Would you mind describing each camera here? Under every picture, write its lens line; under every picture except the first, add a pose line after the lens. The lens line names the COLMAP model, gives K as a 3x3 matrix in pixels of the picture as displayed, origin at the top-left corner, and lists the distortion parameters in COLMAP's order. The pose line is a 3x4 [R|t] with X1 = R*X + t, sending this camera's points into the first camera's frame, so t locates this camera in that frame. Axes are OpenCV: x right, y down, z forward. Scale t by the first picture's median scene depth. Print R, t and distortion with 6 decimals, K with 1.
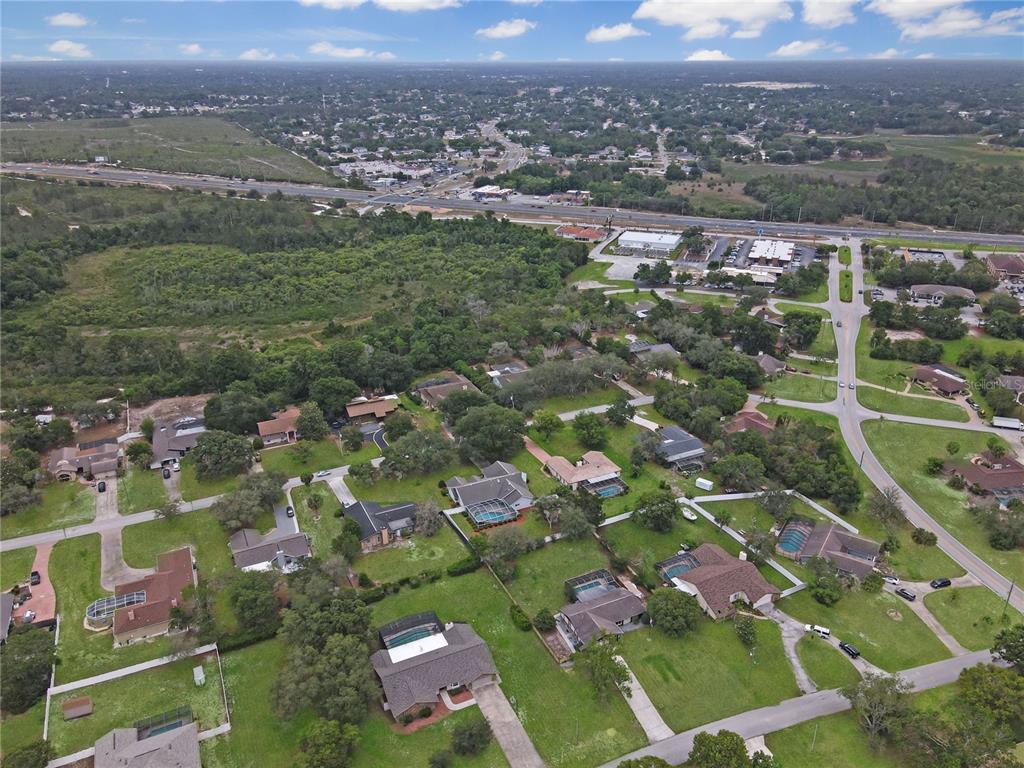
lens RADIAL K [[751.0, 0, 512.5], [0, 751.0, 380.9], [0, 0, 1]] dist [0.016567, -0.000891]
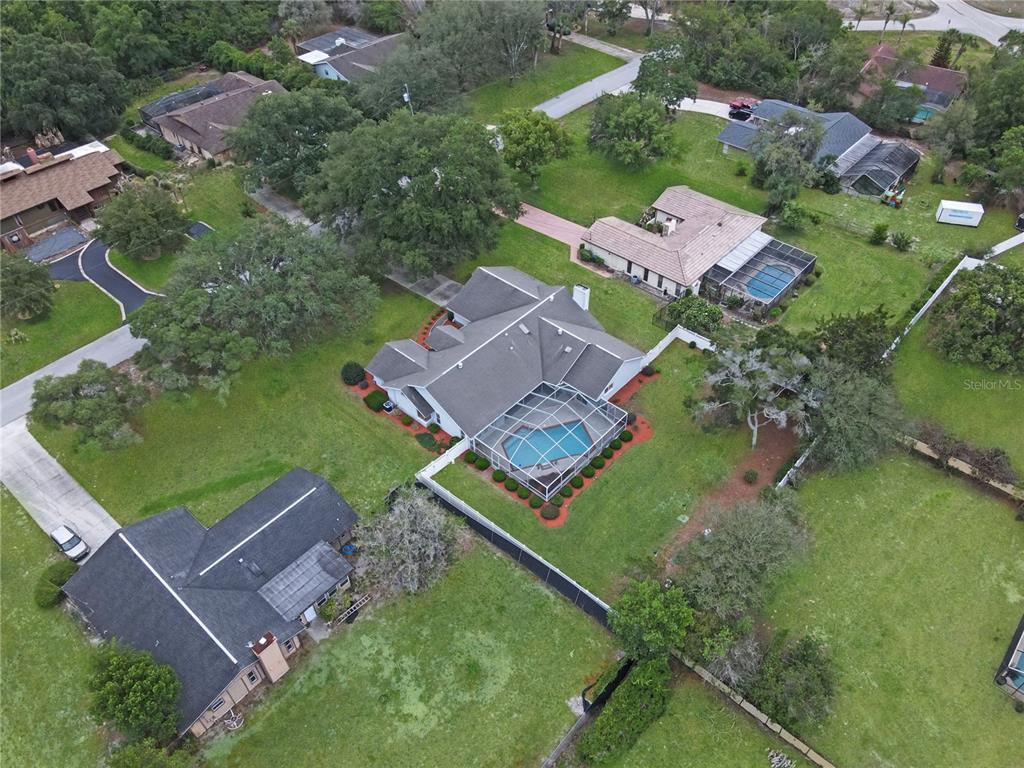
lens RADIAL K [[751.0, 0, 510.3], [0, 751.0, 384.6], [0, 0, 1]] dist [0.016567, -0.000891]
pose [[0.925187, -0.268468, 0.268241, -0.103937], [0.157048, 0.914286, 0.373387, 0.022389], [-0.345491, -0.303326, 0.888048, 0.578392]]
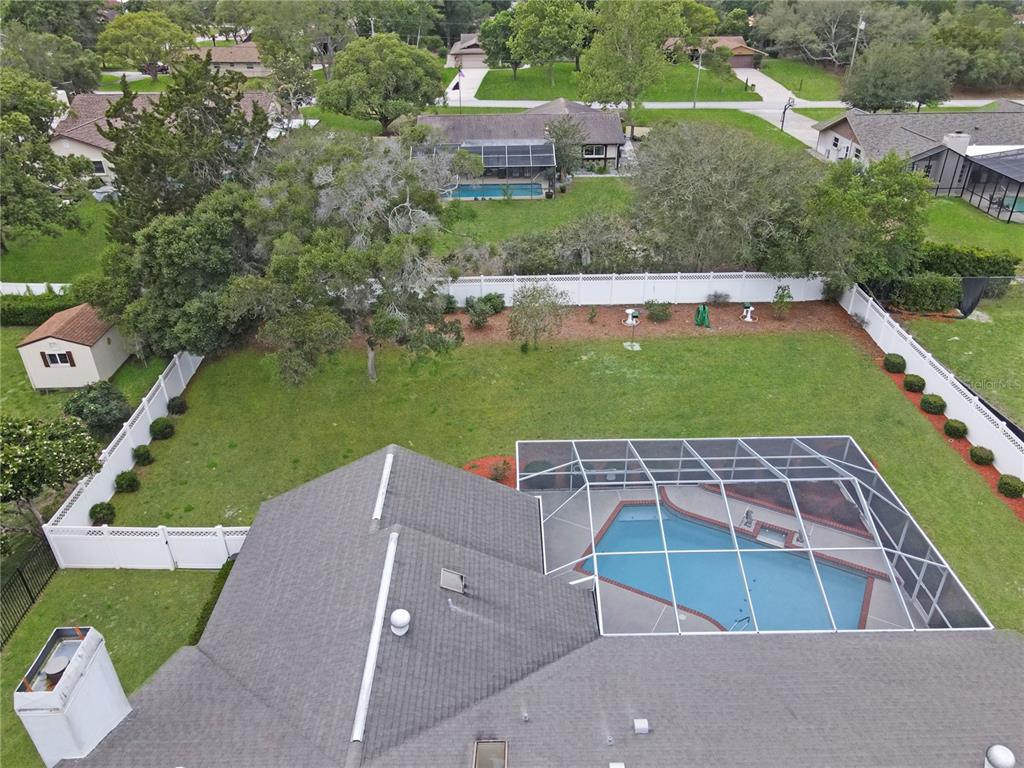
lens RADIAL K [[751.0, 0, 513.3], [0, 751.0, 380.8], [0, 0, 1]] dist [0.016567, -0.000891]
pose [[-0.907616, -0.193328, 0.372636, -0.031245], [0.180381, 0.621931, 0.762014, 0.057134], [-0.379072, 0.758832, -0.529602, 0.847026]]
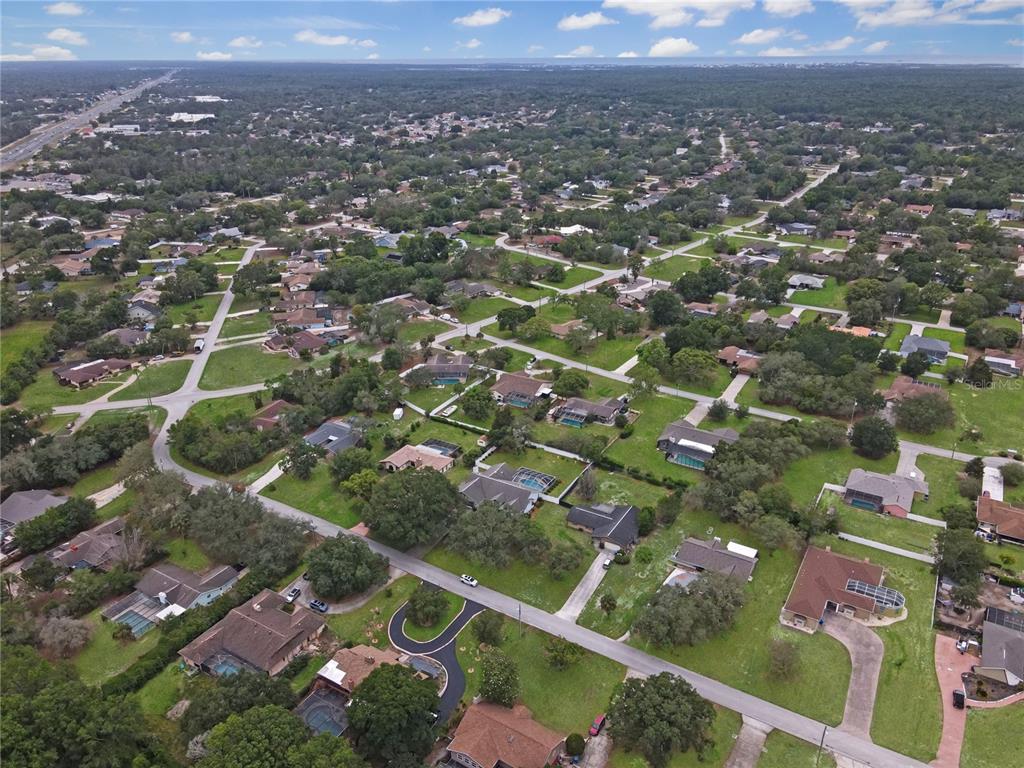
lens RADIAL K [[751.0, 0, 511.1], [0, 751.0, 378.2], [0, 0, 1]] dist [0.016567, -0.000891]
pose [[-0.542136, -0.325228, 0.774800, -0.634605], [0.342505, 0.756462, 0.557185, -0.431642], [-0.767319, 0.567443, -0.298714, 1.012361]]
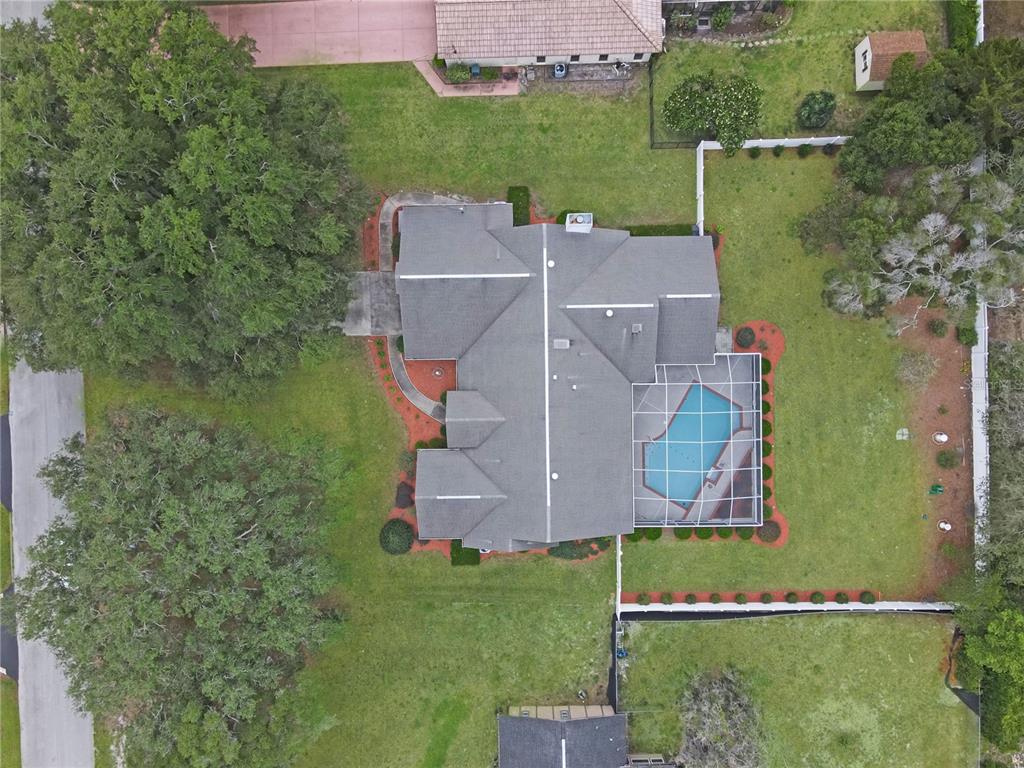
lens RADIAL K [[751.0, 0, 507.6], [0, 751.0, 387.7], [0, 0, 1]] dist [0.016567, -0.000891]
pose [[0.421227, -0.906918, -0.008197, -0.029791], [0.380450, 0.168485, 0.909324, -0.061242], [-0.823302, -0.386150, 0.416008, 0.769318]]
